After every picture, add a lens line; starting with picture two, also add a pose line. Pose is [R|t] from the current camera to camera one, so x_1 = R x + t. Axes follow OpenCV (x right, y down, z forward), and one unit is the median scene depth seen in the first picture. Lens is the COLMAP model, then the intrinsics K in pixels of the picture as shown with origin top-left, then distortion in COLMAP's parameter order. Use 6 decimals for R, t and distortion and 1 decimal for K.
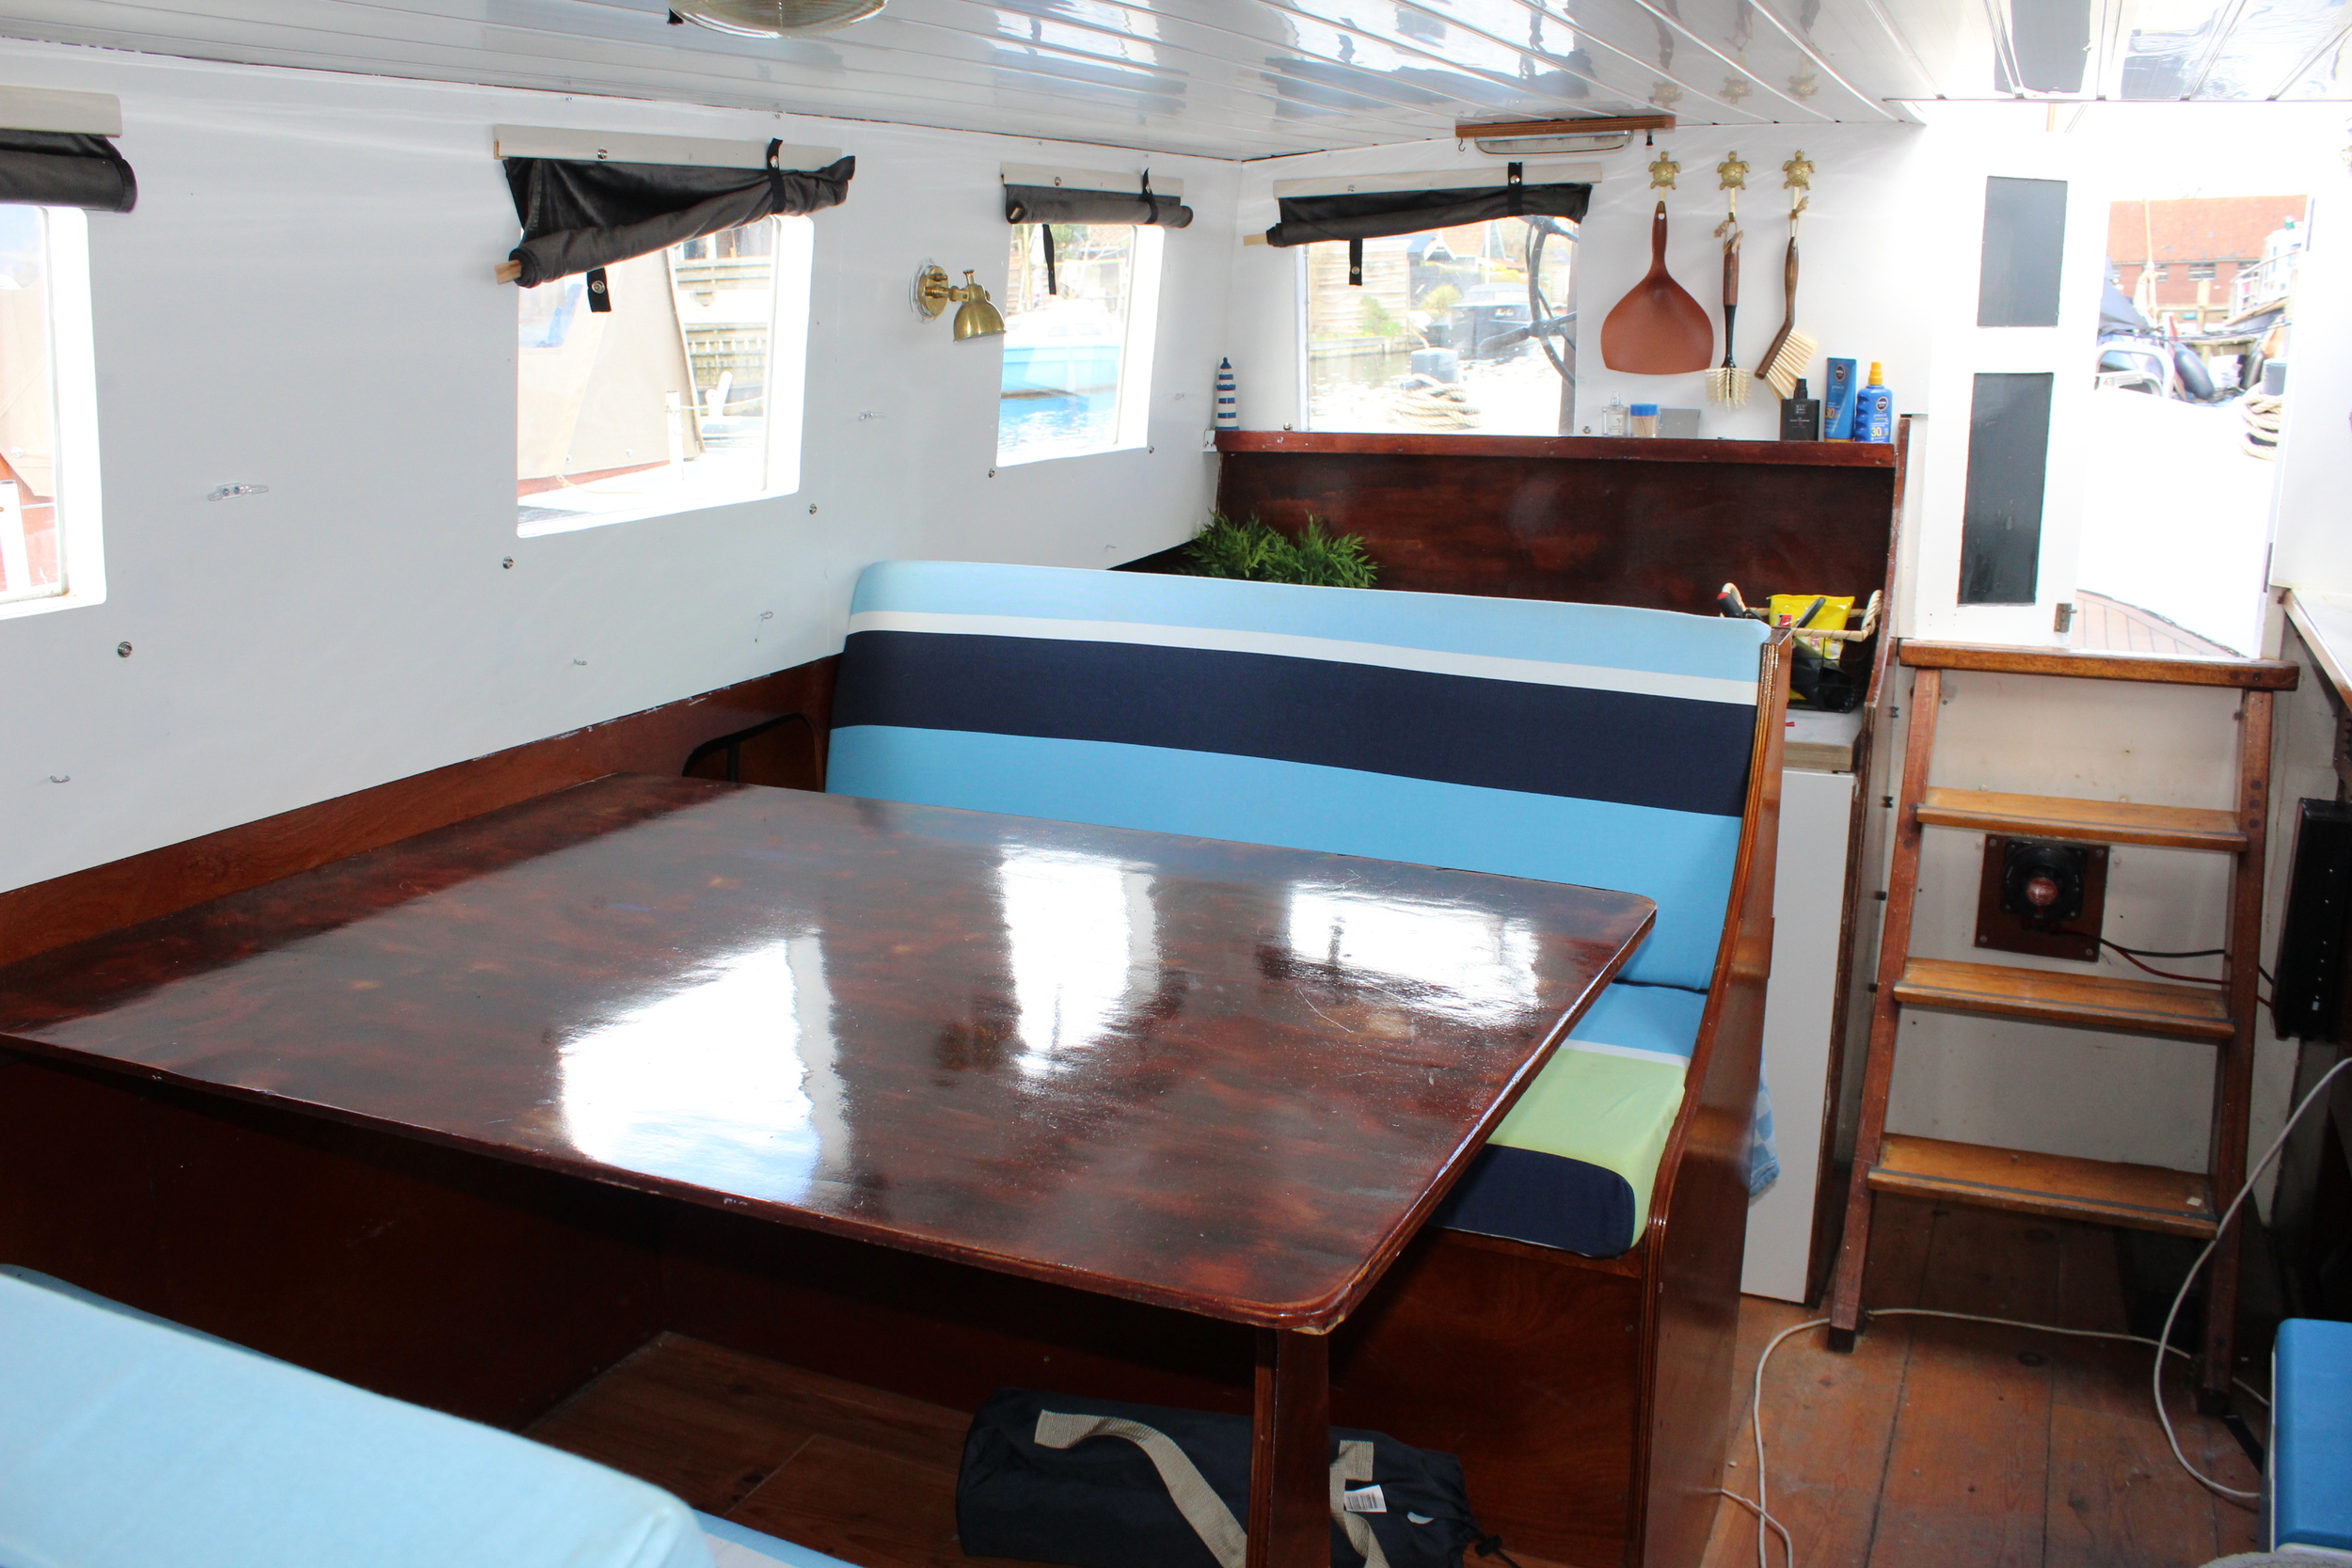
lens RADIAL K [[1960.7, 0, 1183.9], [0, 1960.7, 801.9], [0, 0, 1]] dist [-0.133137, 0.089607]
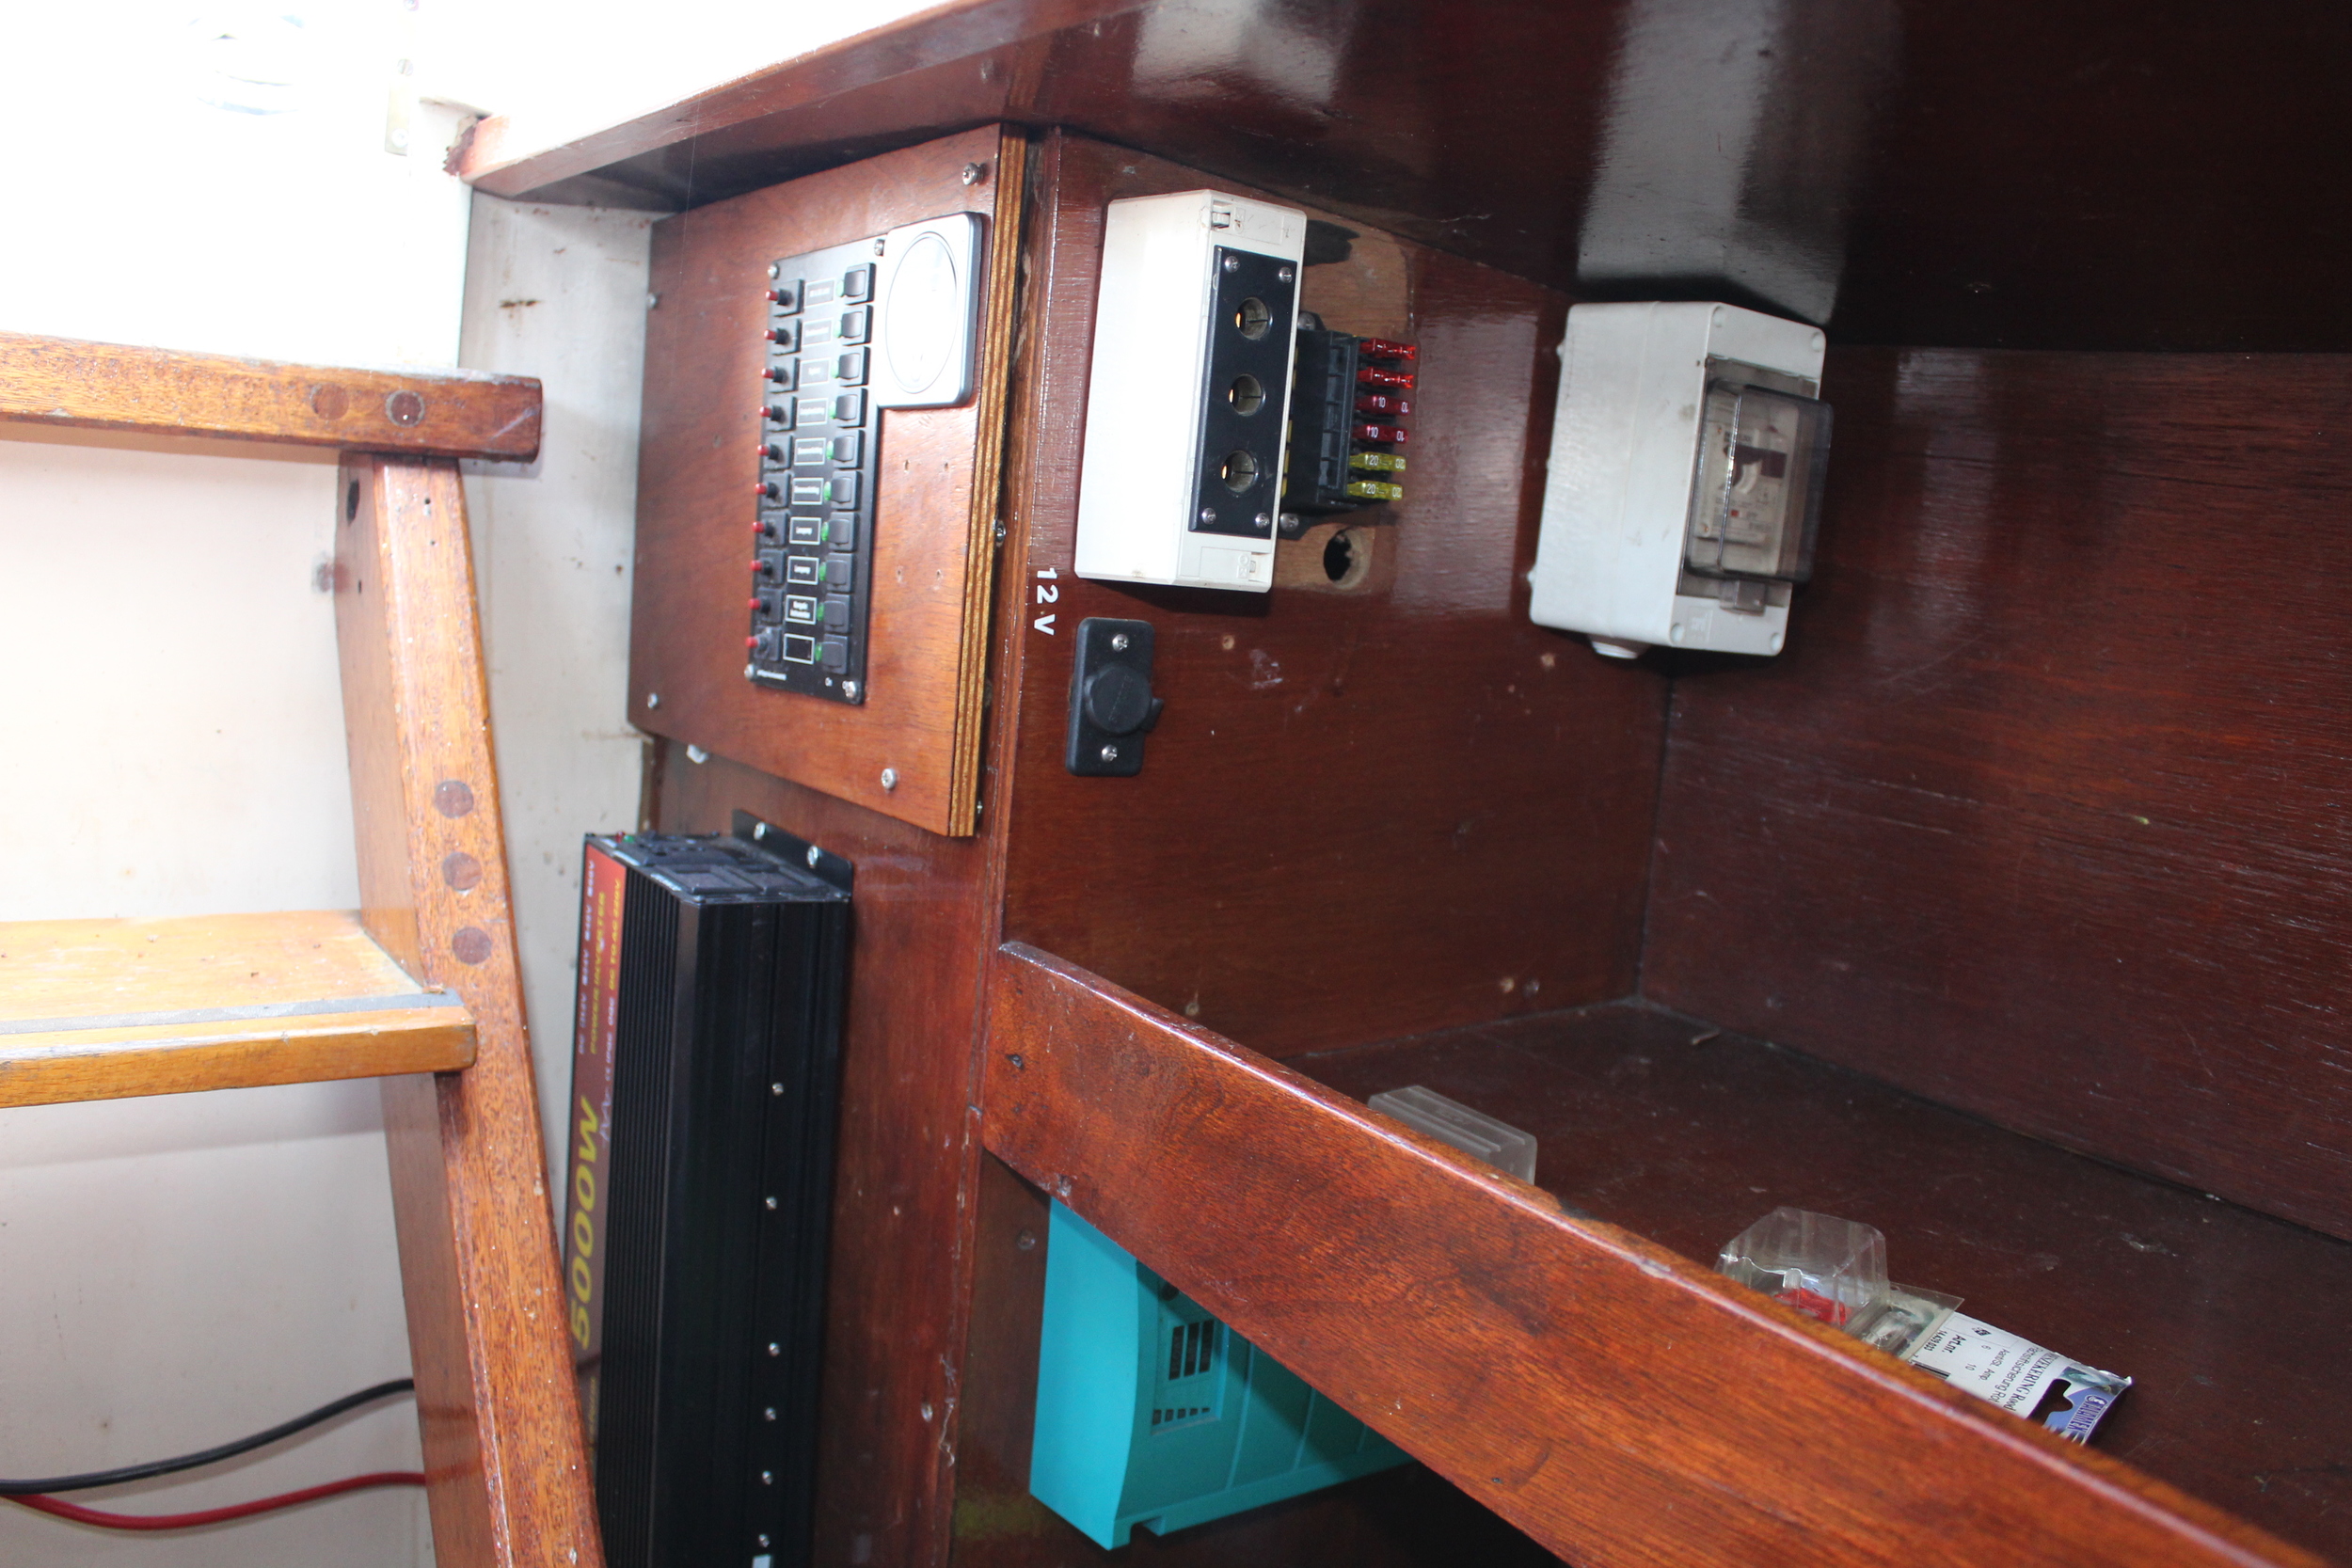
lens RADIAL K [[1960.7, 0, 1179.3], [0, 1960.7, 785.2], [0, 0, 1]] dist [-0.133137, 0.089607]
pose [[0.516901, -0.050647, 0.854546, 0.359206], [0.112885, 0.993564, -0.009396, 0.002623], [-0.848570, 0.101322, 0.519291, 0.715134]]
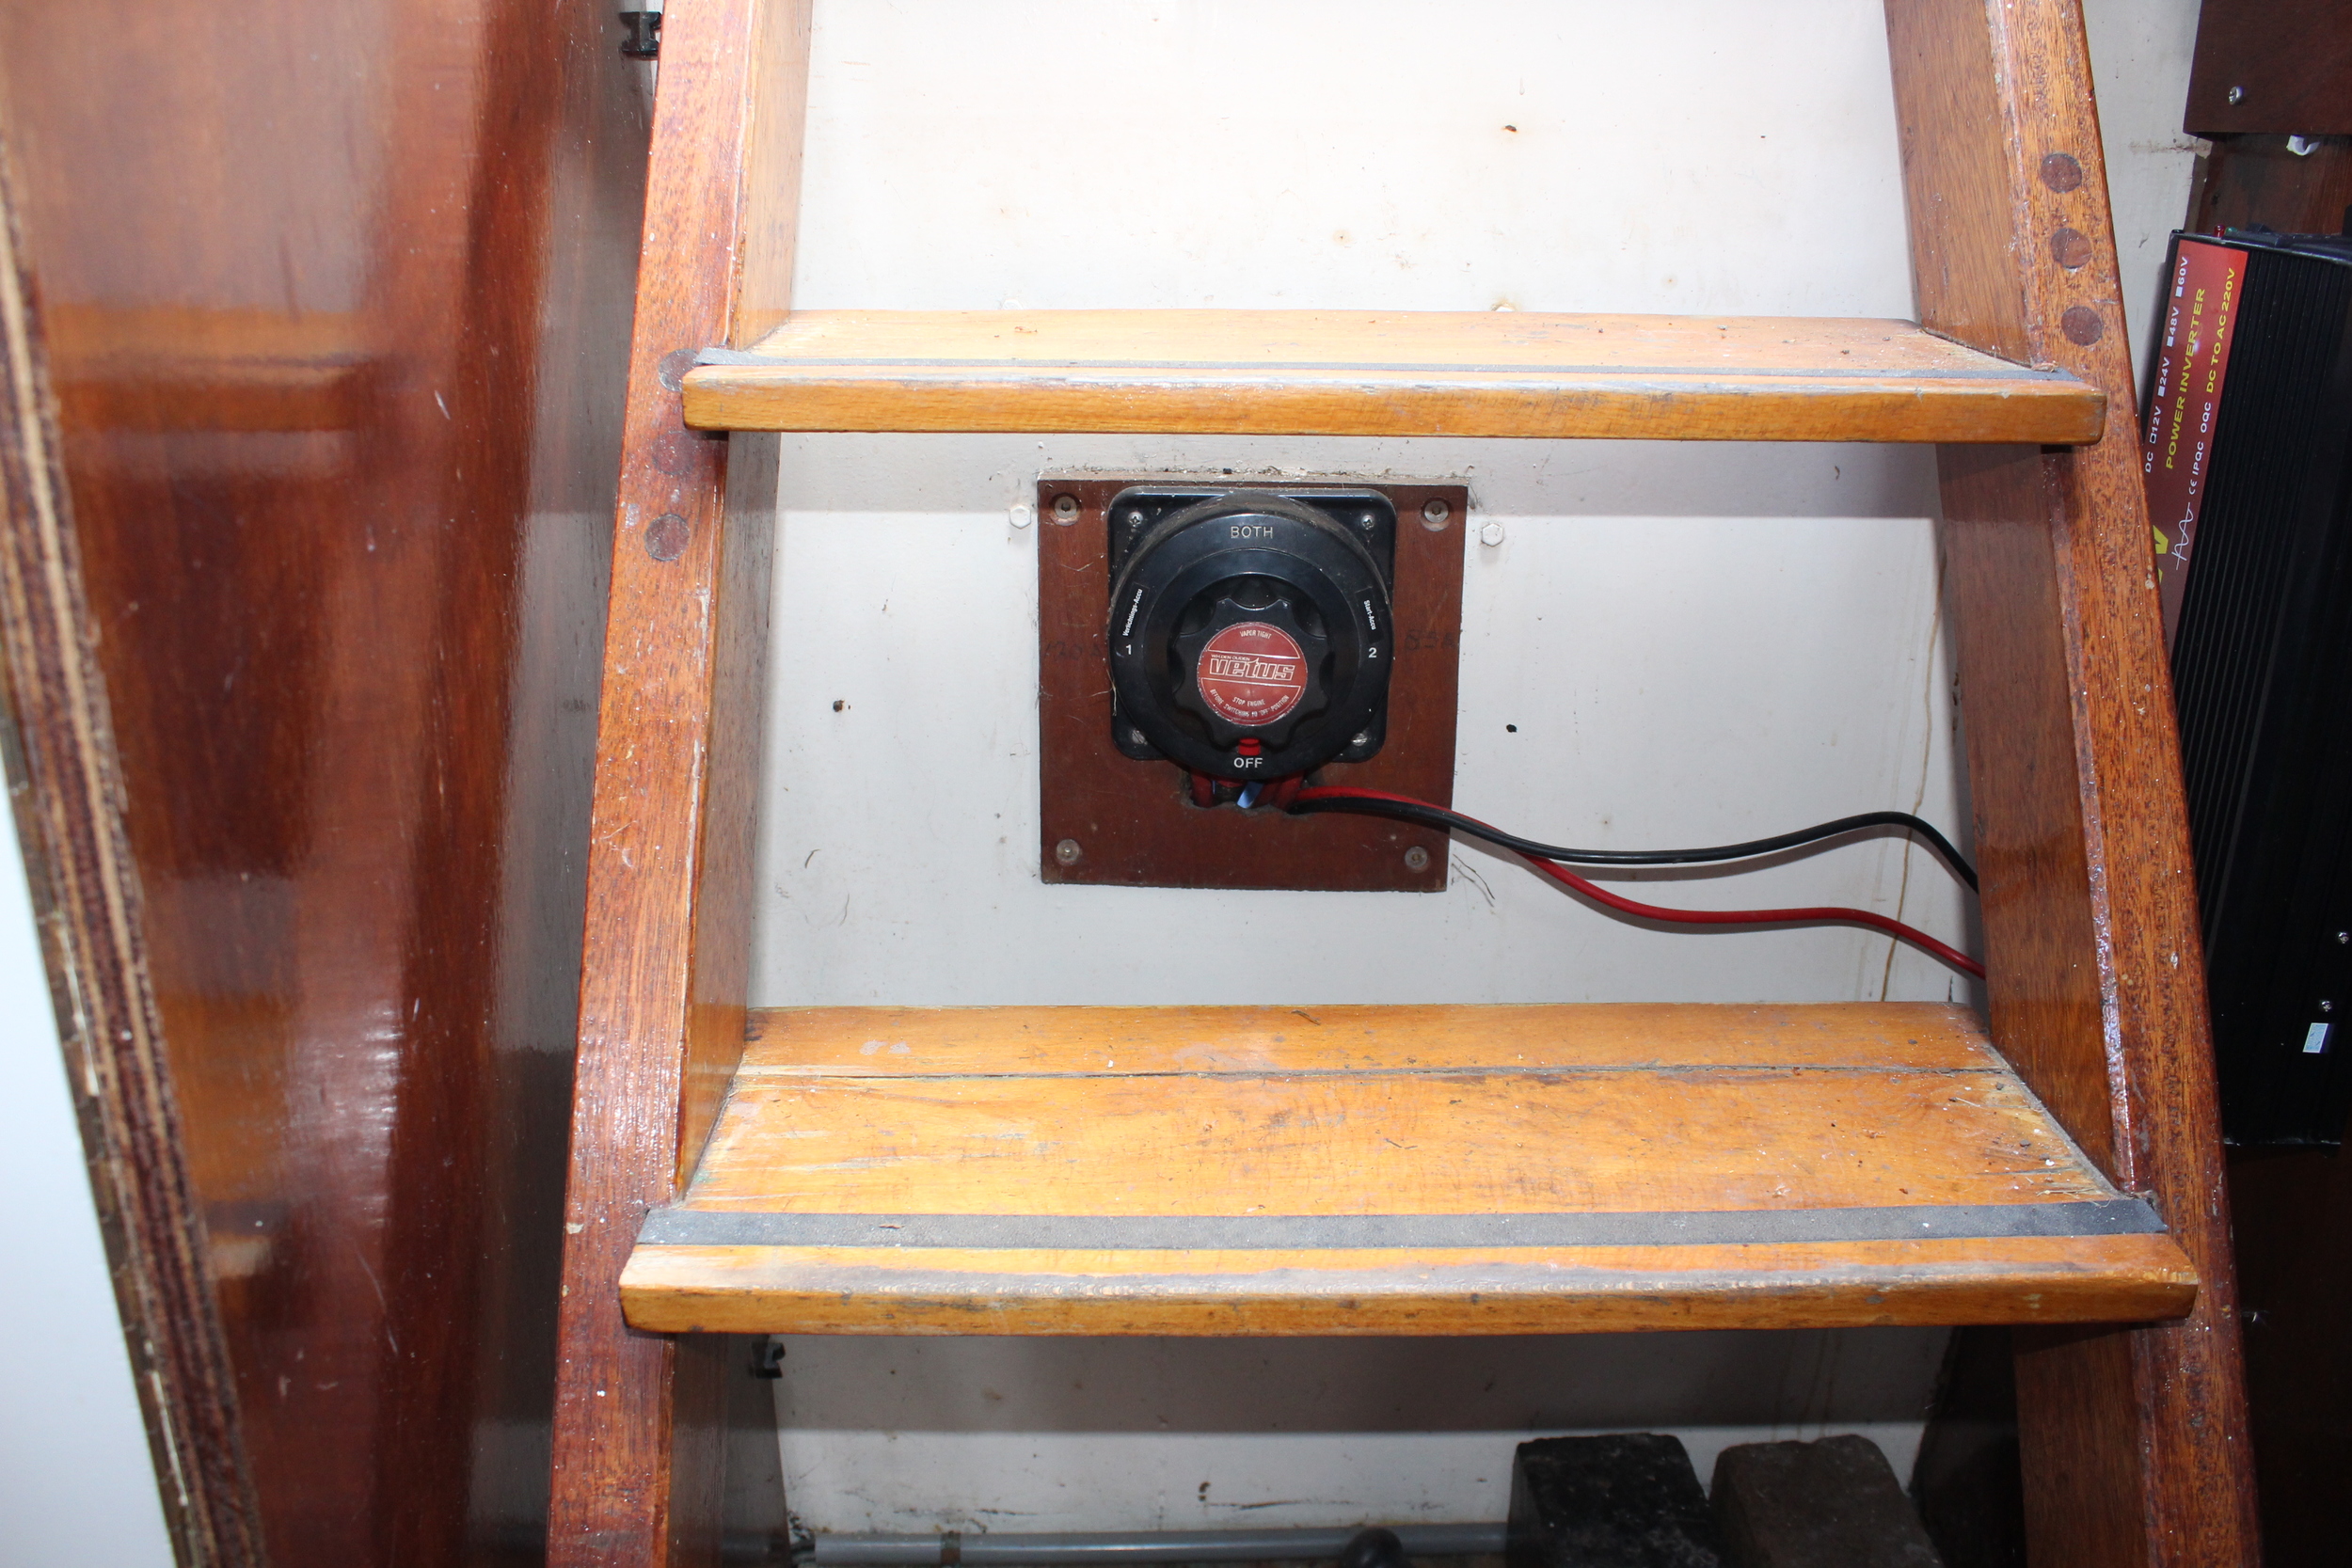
lens RADIAL K [[1960.7, 0, 1162.2], [0, 1960.7, 783.9], [0, 0, 1]] dist [-0.133137, 0.089607]
pose [[0.911127, -0.124293, 0.392937, 0.326815], [0.081455, 0.988940, 0.123946, 0.026959], [-0.403997, -0.080924, 0.911174, 0.754299]]
